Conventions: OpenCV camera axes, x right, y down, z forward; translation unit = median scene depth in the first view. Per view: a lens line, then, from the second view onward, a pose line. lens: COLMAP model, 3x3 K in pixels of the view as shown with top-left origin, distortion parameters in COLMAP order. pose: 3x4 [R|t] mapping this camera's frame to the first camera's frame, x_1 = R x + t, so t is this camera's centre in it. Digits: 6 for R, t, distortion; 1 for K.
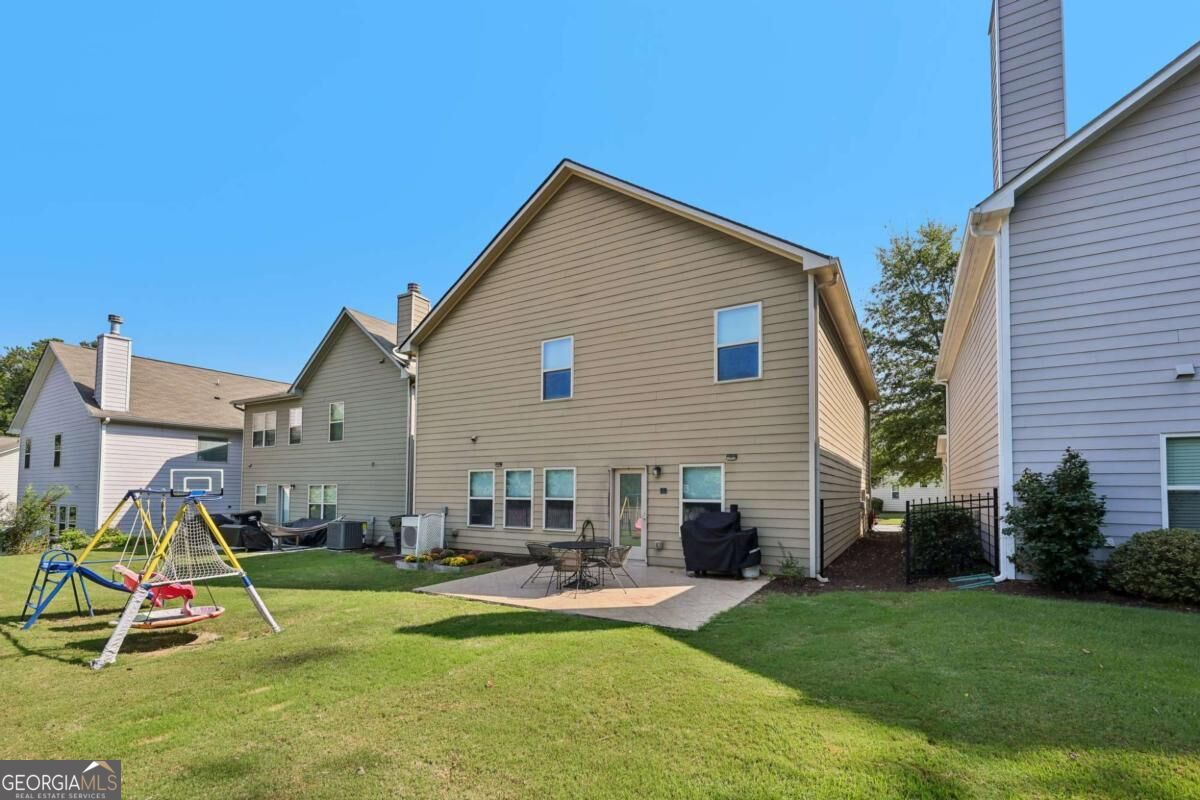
lens RADIAL K [[503.6, 0, 600.0], [0, 503.6, 400.0], [0, 0, 1]] dist [0.001125, 0.000224]
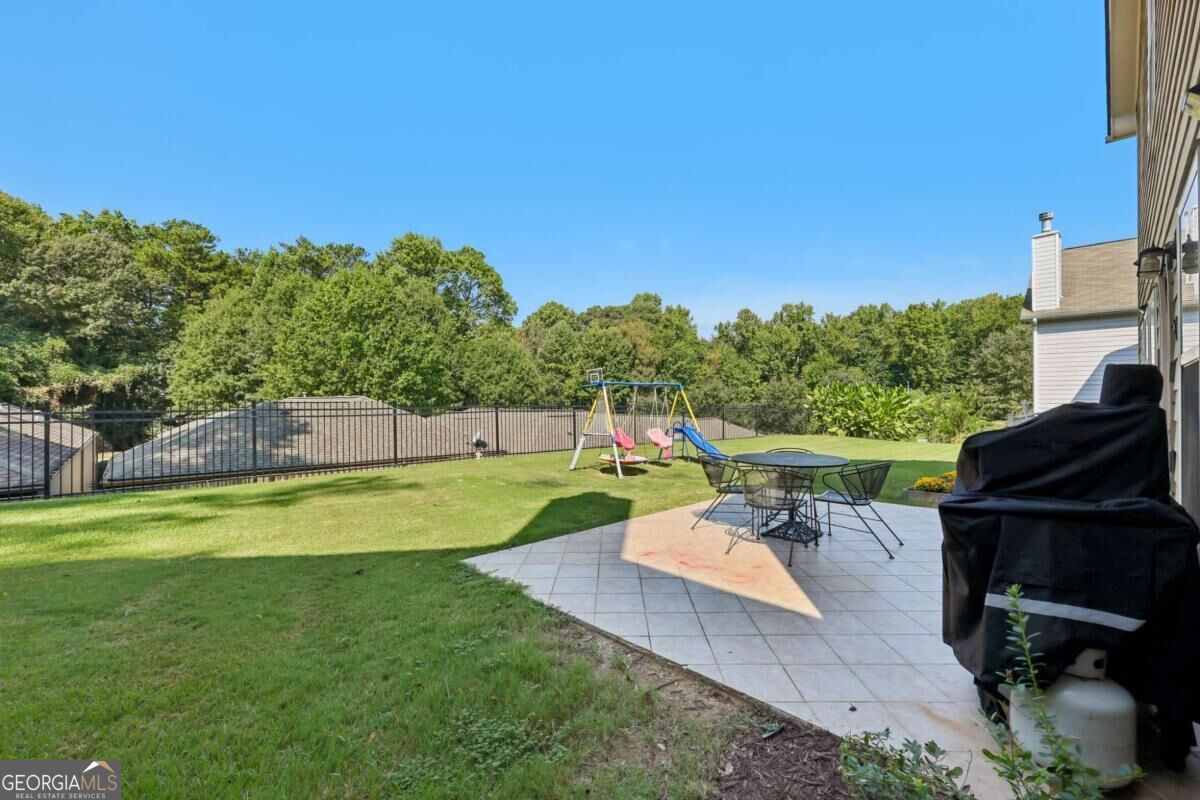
lens RADIAL K [[490.0, 0, 572.3], [0, 490.0, 398.2], [0, 0, 1]] dist [0.000502, 0.000119]
pose [[-0.283043, -0.005122, -0.959094, 0.216271], [0.177468, 0.982438, -0.057620, 0.083837], [0.942545, -0.186517, -0.277163, 0.377170]]
